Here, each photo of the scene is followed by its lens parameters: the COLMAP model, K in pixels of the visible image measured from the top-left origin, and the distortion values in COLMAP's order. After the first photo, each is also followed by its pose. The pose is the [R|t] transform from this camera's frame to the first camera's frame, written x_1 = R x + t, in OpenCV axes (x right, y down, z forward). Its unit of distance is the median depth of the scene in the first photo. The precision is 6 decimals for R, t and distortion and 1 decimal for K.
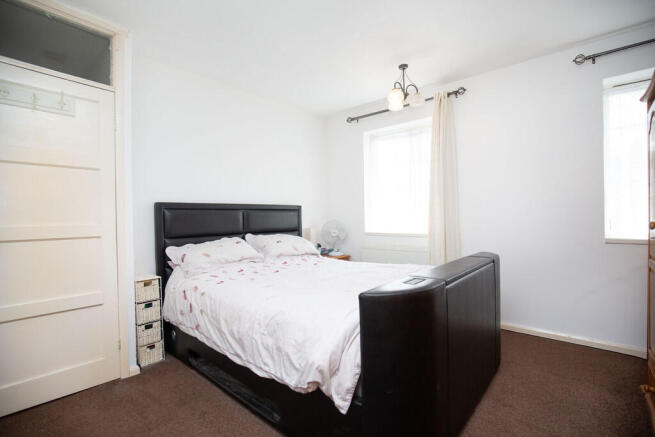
lens RADIAL K [[296.0, 0, 327.5], [0, 296.0, 218.5], [0, 0, 1]] dist [-0.030855, 0.000143]
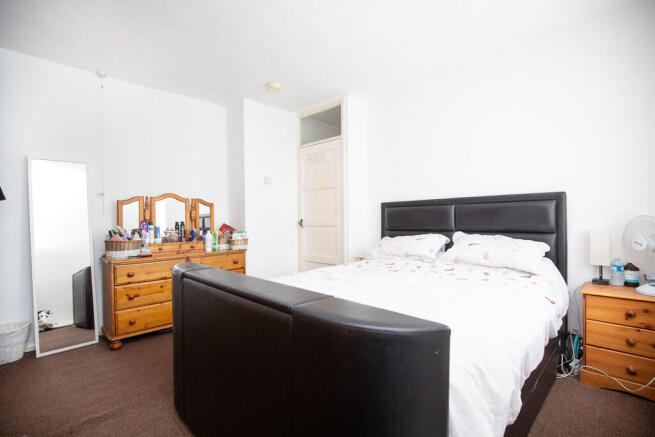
lens RADIAL K [[296.0, 0, 327.5], [0, 296.0, 218.5], [0, 0, 1]] dist [-0.030855, 0.000143]
pose [[-0.063793, 0.015468, -0.997843, 0.633260], [0.011149, 0.999829, 0.014786, -0.004313], [0.997901, -0.010182, -0.063954, 0.690985]]
